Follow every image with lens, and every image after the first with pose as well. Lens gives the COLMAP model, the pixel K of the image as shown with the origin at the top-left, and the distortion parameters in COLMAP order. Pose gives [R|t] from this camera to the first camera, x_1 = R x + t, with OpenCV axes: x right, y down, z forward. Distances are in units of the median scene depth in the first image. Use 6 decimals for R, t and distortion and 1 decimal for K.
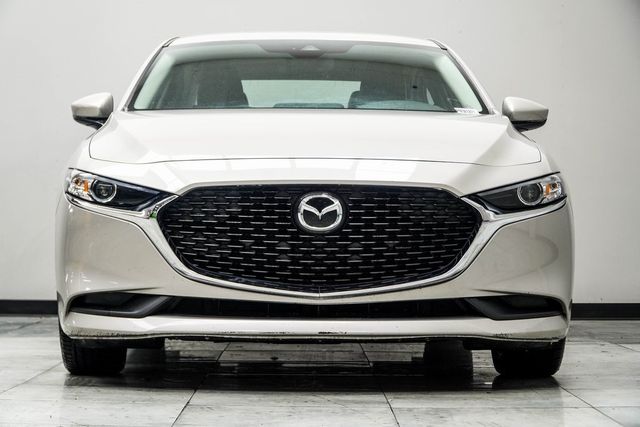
lens RADIAL K [[1689.3, 0, 320.2], [0, 1689.3, 213.7], [0, 0, 1]] dist [-0.428638, 0.000000]
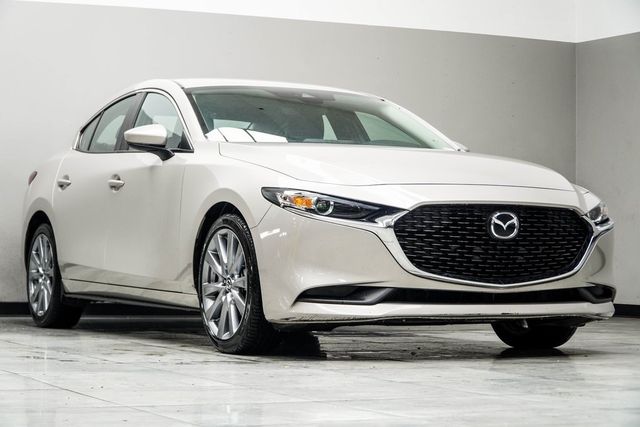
lens RADIAL K [[1513.1, 0, 320.7], [0, 1513.1, 215.3], [0, 0, 1]] dist [-0.048925, 0.000000]
pose [[0.898825, 0.015311, 0.438041, -0.660685], [-0.009081, 0.999826, -0.016314, 0.012549], [-0.438214, 0.010686, 0.898807, -0.031646]]
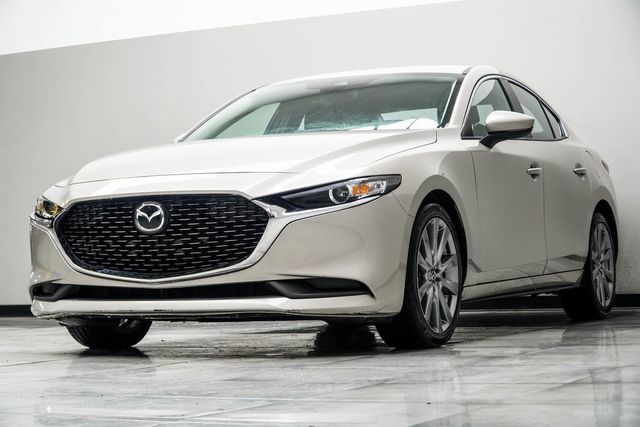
lens RADIAL K [[1453.8, 0, 323.3], [0, 1453.8, 218.0], [0, 0, 1]] dist [-0.185286, 0.000000]
pose [[0.891954, -0.043236, -0.450055, 0.612032], [0.038967, 0.999065, -0.018751, 0.025680], [0.450444, -0.000813, 0.892804, 0.066661]]
